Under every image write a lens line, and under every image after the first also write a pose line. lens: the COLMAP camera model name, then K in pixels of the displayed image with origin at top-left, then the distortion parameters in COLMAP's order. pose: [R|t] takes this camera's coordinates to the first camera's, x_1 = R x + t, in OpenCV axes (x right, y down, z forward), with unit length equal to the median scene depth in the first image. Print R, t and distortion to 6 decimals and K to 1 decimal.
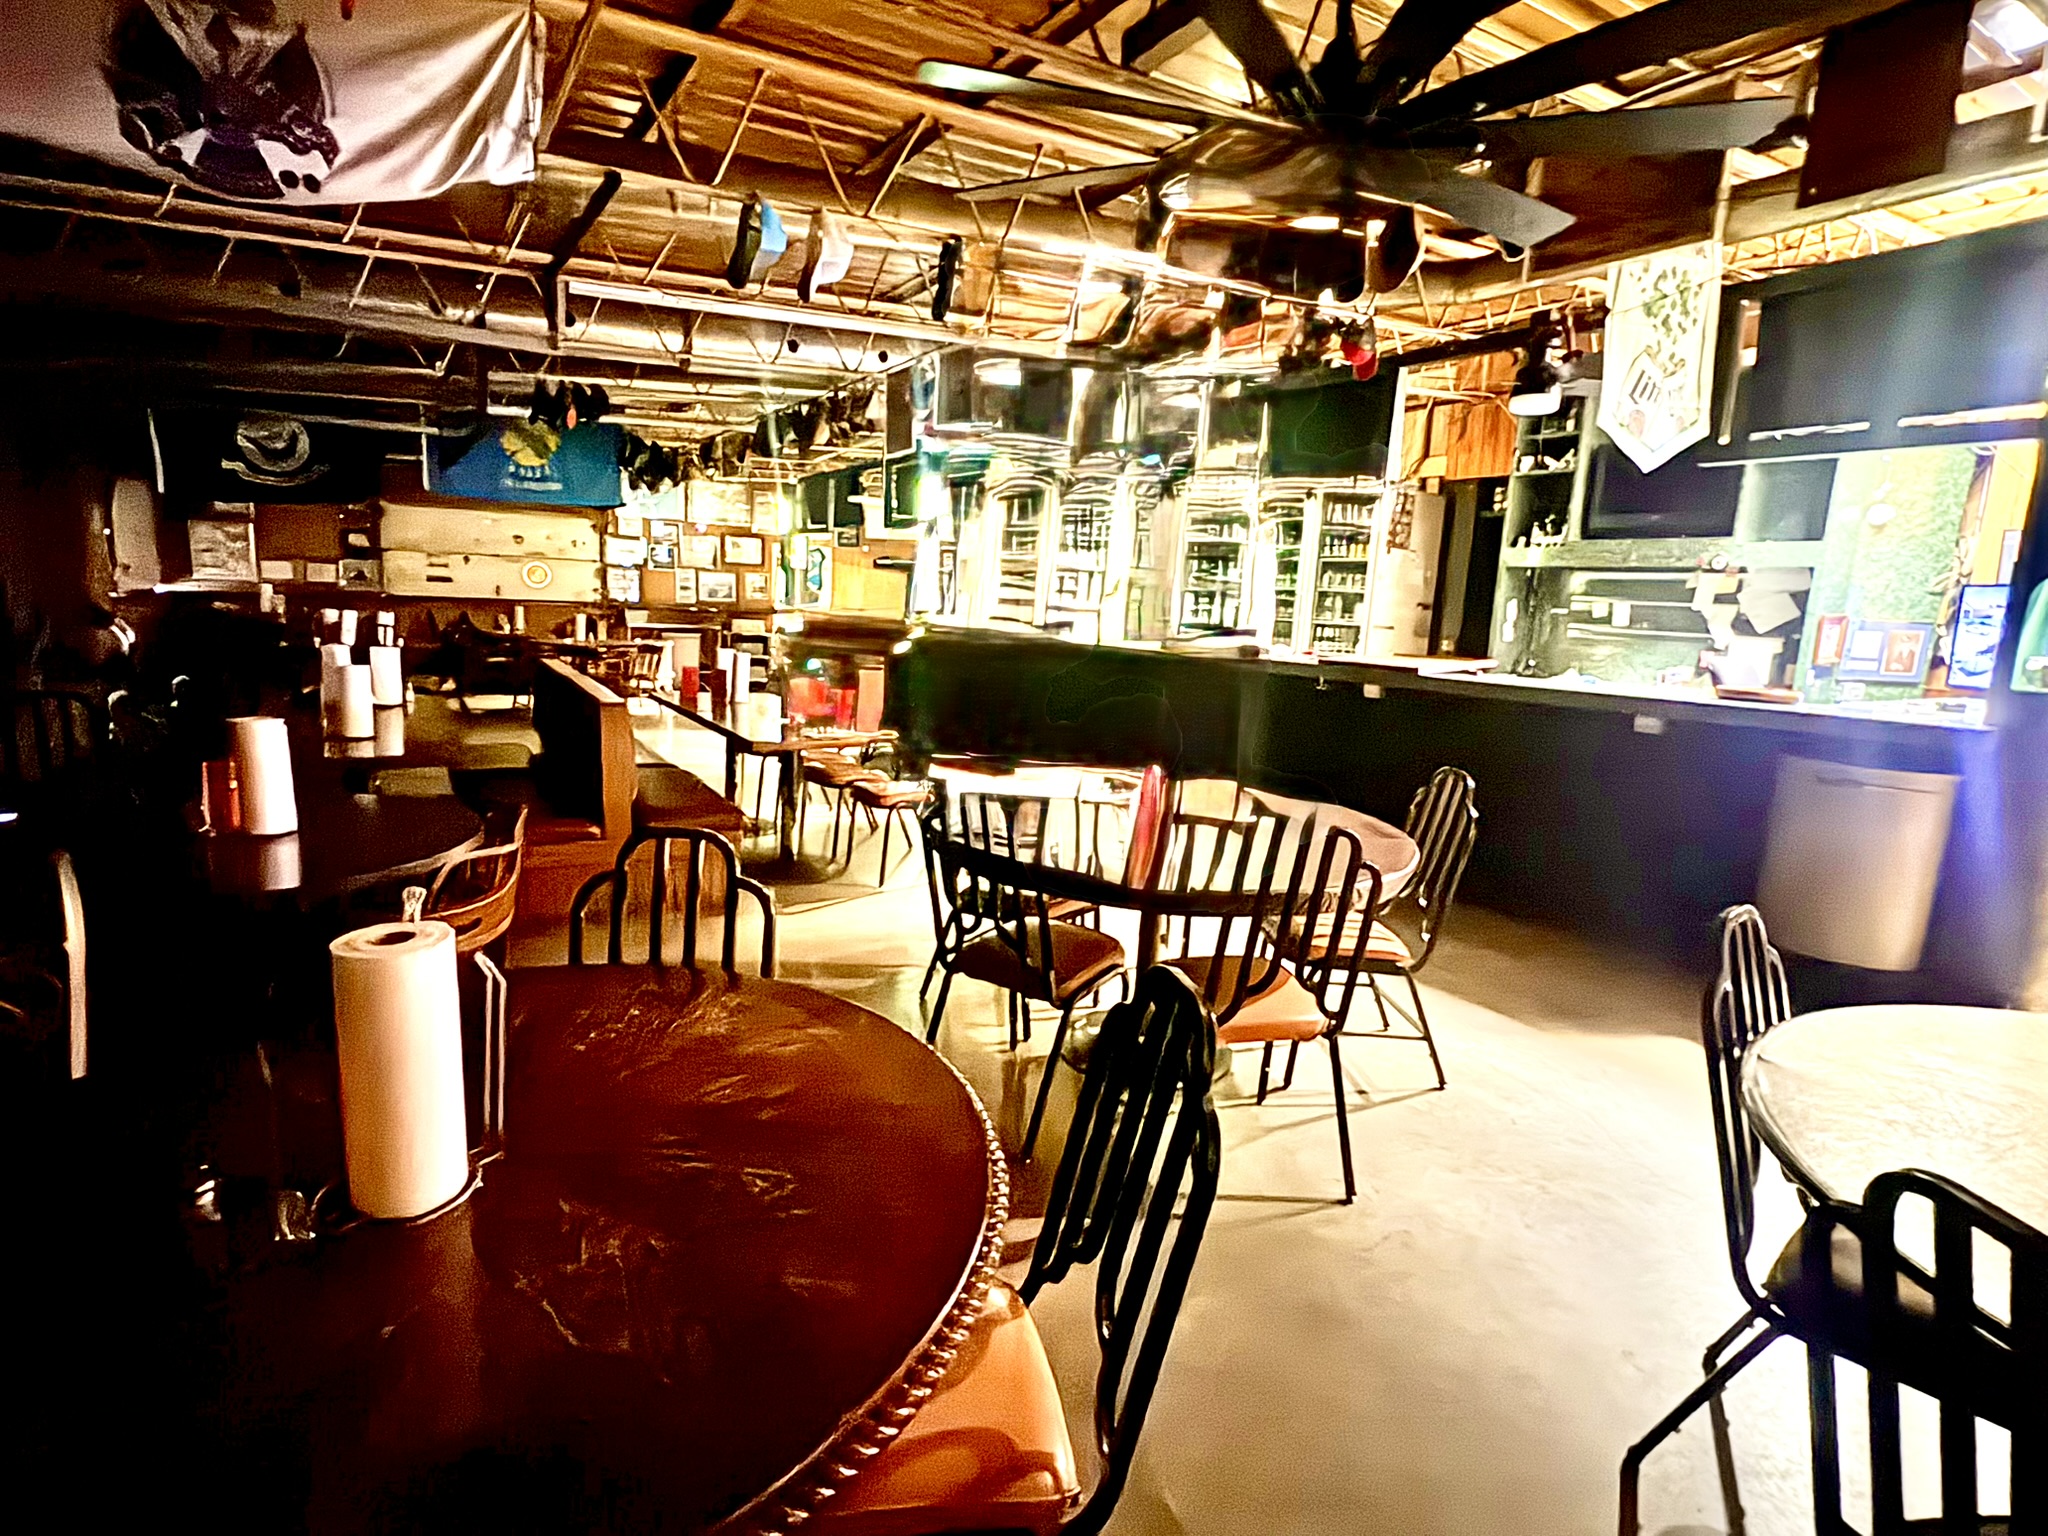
lens RADIAL K [[993.6, 0, 1024.0], [0, 993.6, 768.0], [0, 0, 1]] dist [-0.003481, -0.000184]
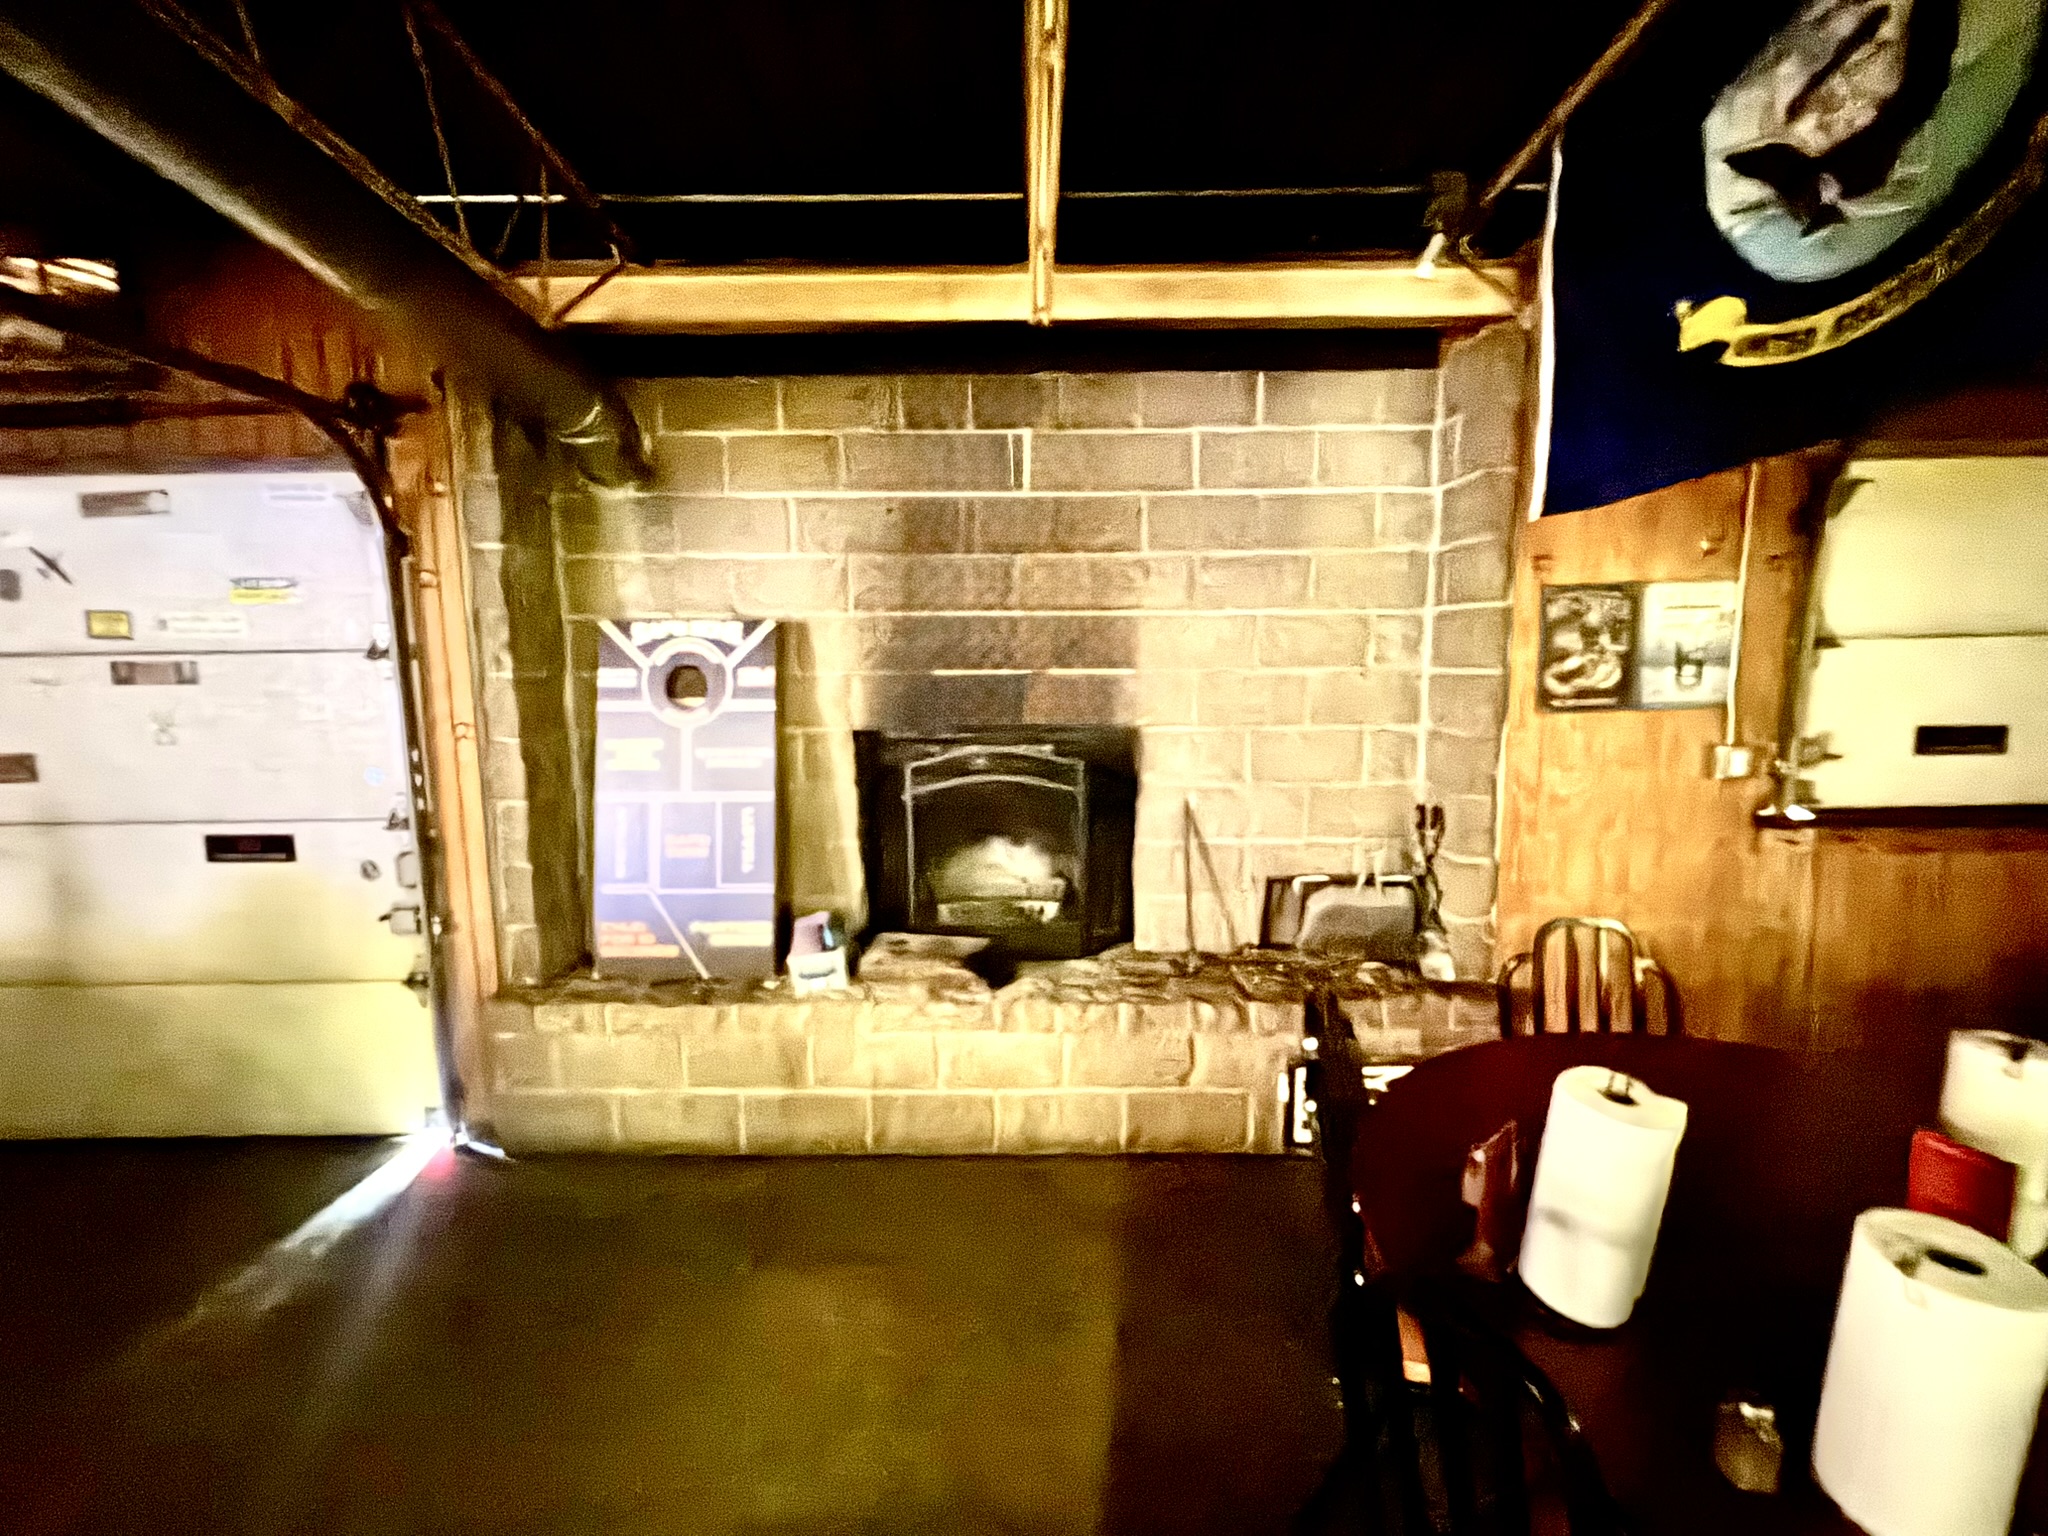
lens RADIAL K [[819.3, 0, 1017.6], [0, 819.3, 761.9], [0, 0, 1]] dist [0.002506, -0.000181]
pose [[-0.547491, 0.065960, -0.834208, -0.548026], [-0.159039, 0.970517, 0.181115, -0.217772], [0.821560, 0.231831, -0.520859, 0.990991]]
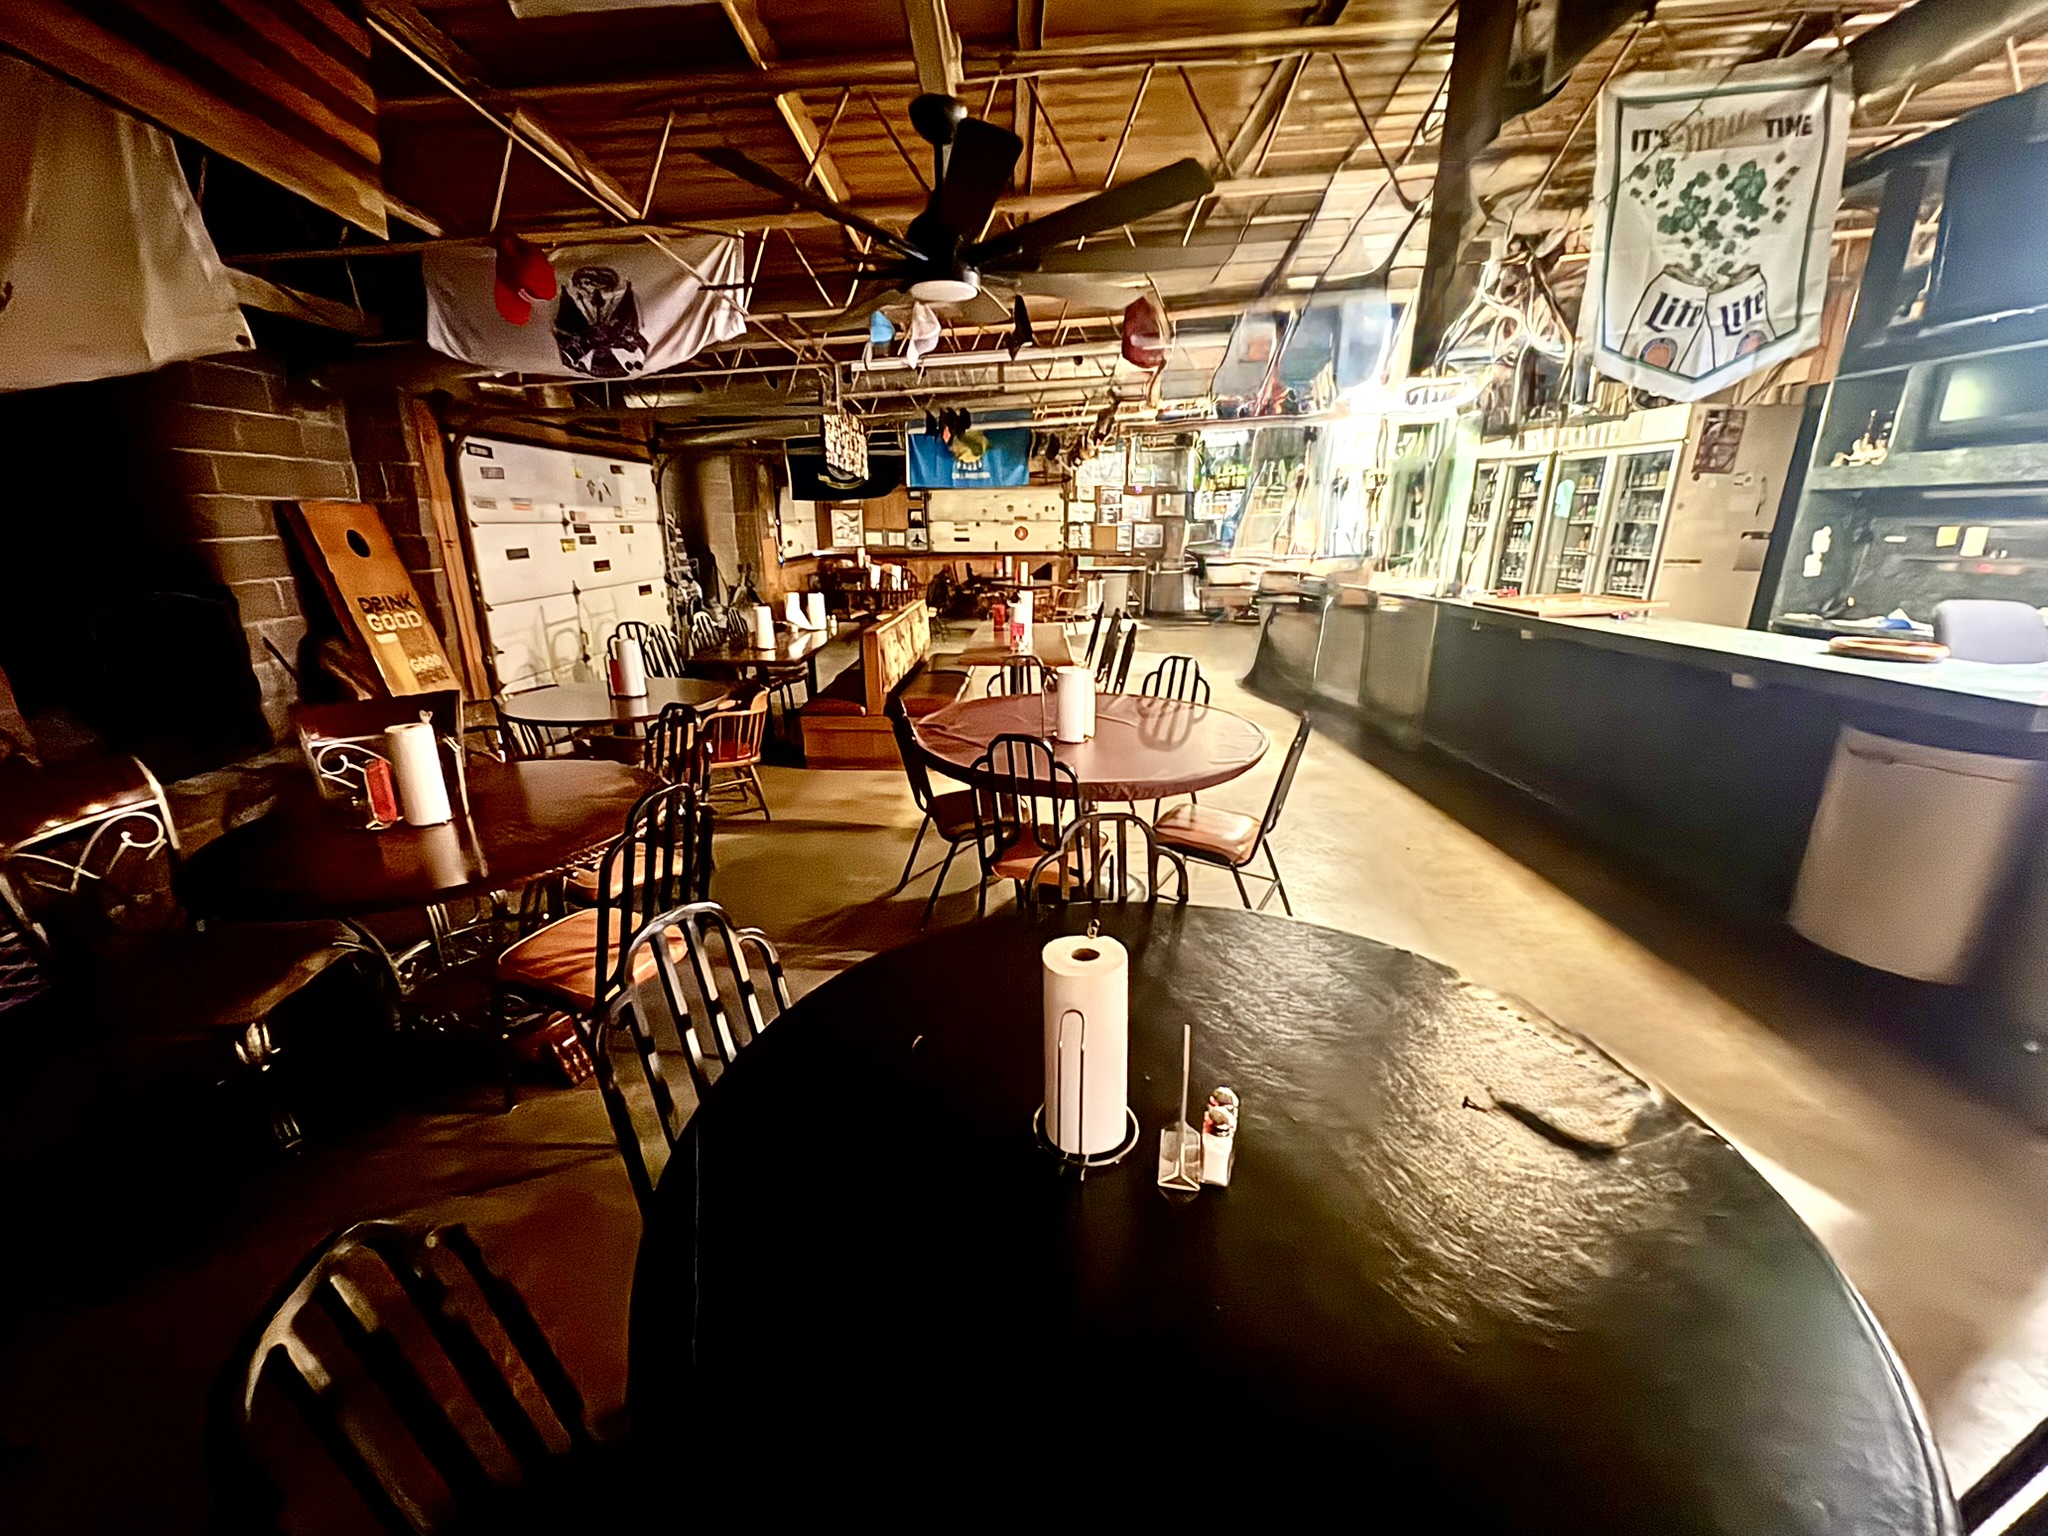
lens RADIAL K [[819.3, 0, 1017.6], [0, 819.3, 761.9], [0, 0, 1]] dist [0.002506, -0.000181]
pose [[0.836737, 0.106122, -0.537224, 0.257932], [-0.050922, 0.991870, 0.116619, -0.011537], [0.545233, -0.070223, 0.835338, -0.000882]]
